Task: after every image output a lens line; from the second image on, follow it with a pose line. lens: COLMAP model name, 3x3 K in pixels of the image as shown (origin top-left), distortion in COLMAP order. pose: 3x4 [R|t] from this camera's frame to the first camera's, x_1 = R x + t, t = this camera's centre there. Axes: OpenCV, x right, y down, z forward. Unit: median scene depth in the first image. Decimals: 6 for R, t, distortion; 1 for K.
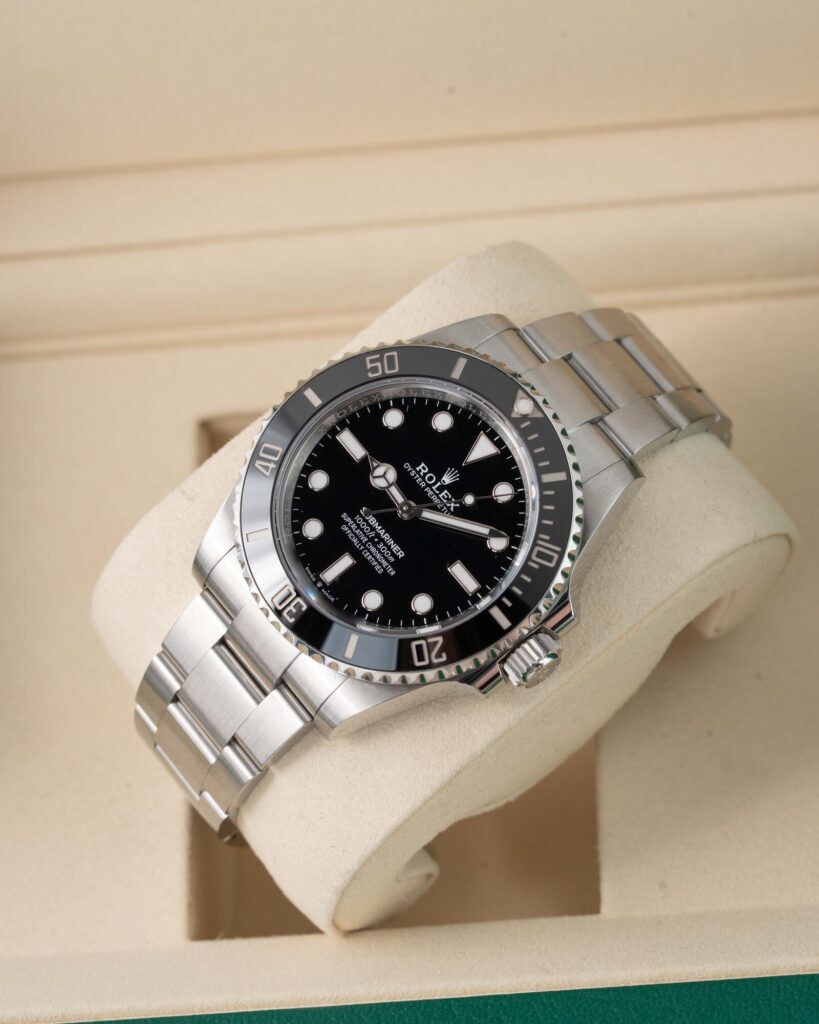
lens RADIAL K [[5074.4, 0, 409.5], [0, 5074.4, 512.0], [0, 0, 1]] dist [0.004789, 5.094422]
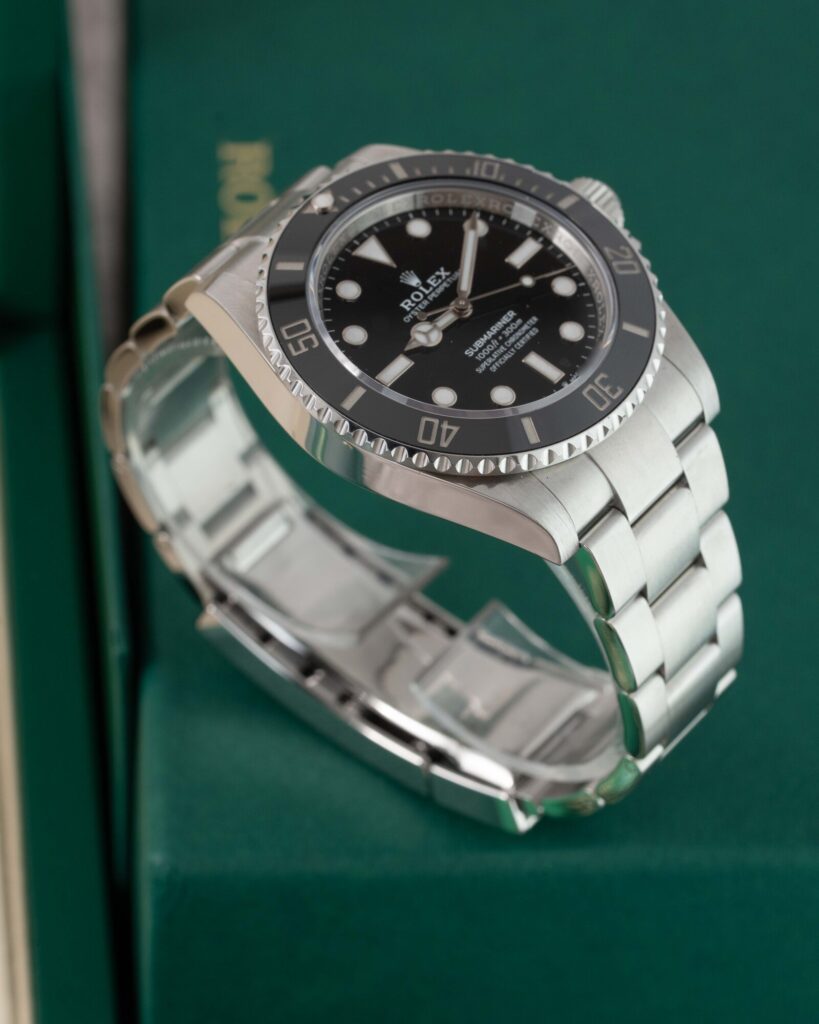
lens RADIAL K [[5074.4, 0, 409.5], [0, 5074.4, 512.0], [0, 0, 1]] dist [0.004789, 5.094422]
pose [[-0.239831, -0.675610, 0.697161, -0.621926], [0.916045, 0.080306, 0.392953, -0.343931], [-0.321470, 0.732873, 0.599629, 0.511473]]
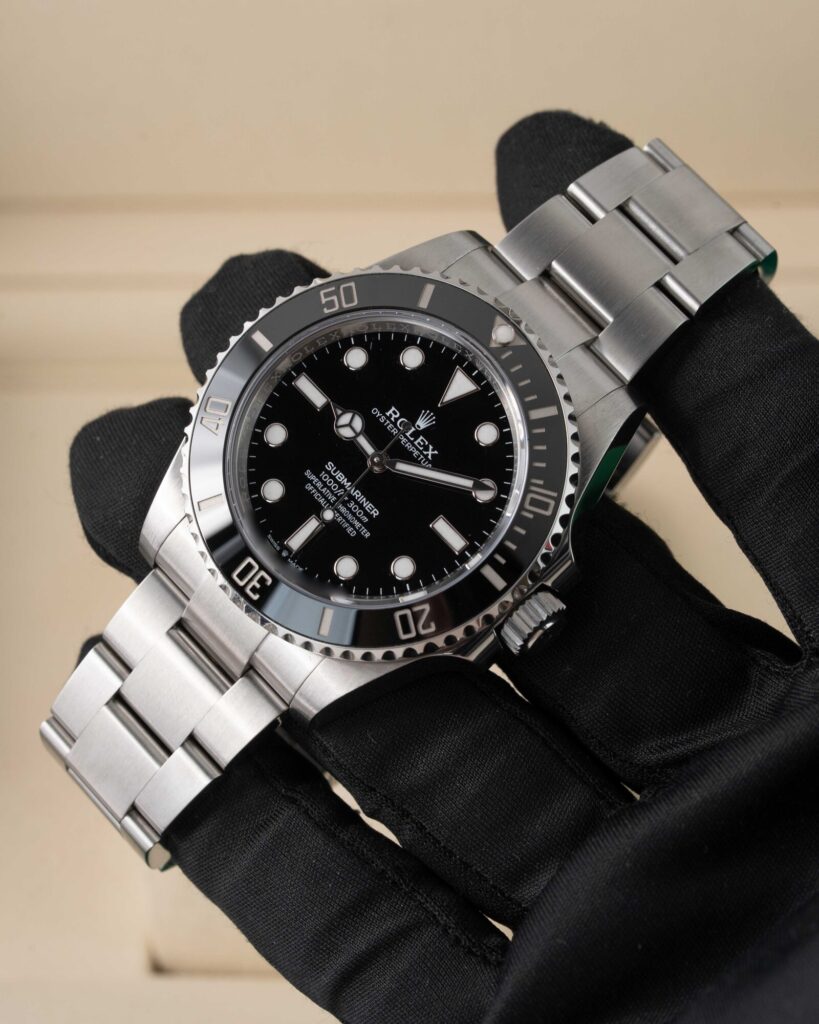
lens RADIAL K [[5074.4, 0, 409.5], [0, 5074.4, 512.0], [0, 0, 1]] dist [0.004789, 5.094422]
pose [[0.997532, -0.070185, 0.002115, 0.002353], [0.070143, 0.997412, 0.015812, -0.005217], [-0.003219, -0.015624, 0.999873, 0.124930]]
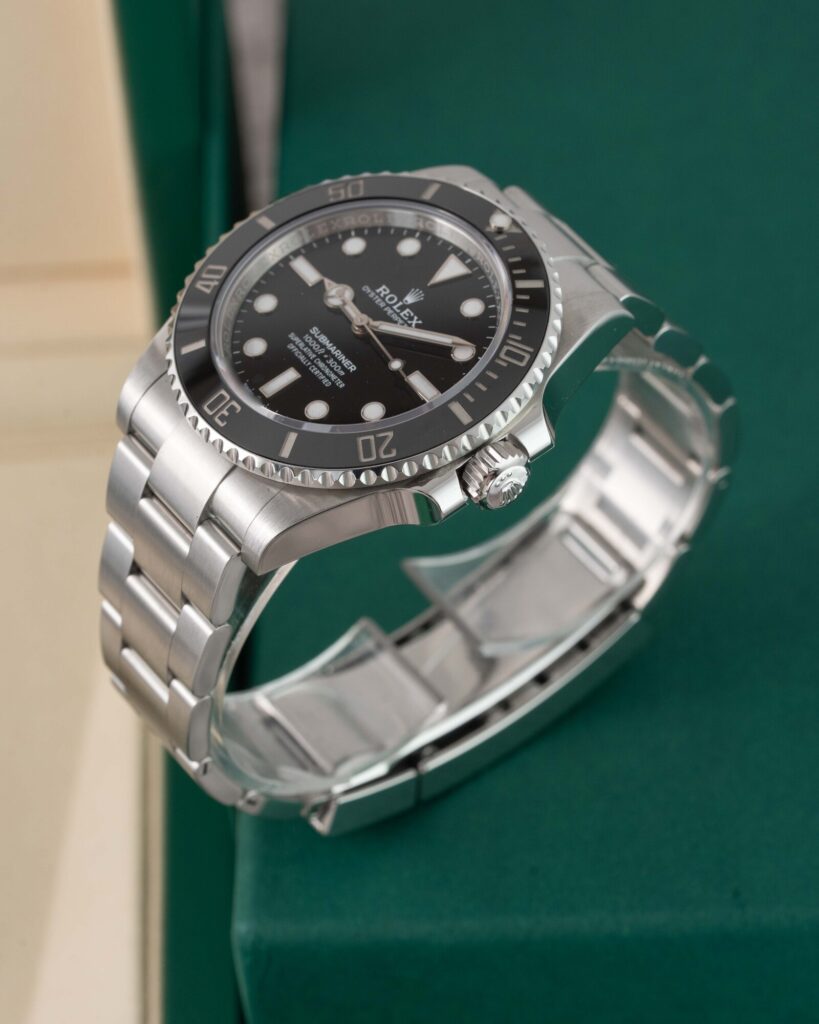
lens RADIAL K [[5074.4, 0, 409.5], [0, 5074.4, 512.0], [0, 0, 1]] dist [0.004789, 5.094422]
pose [[0.998421, 0.043914, -0.035026, 0.039980], [-0.054033, 0.921259, -0.385179, 0.368888], [0.015354, 0.386464, 0.922177, 0.198695]]
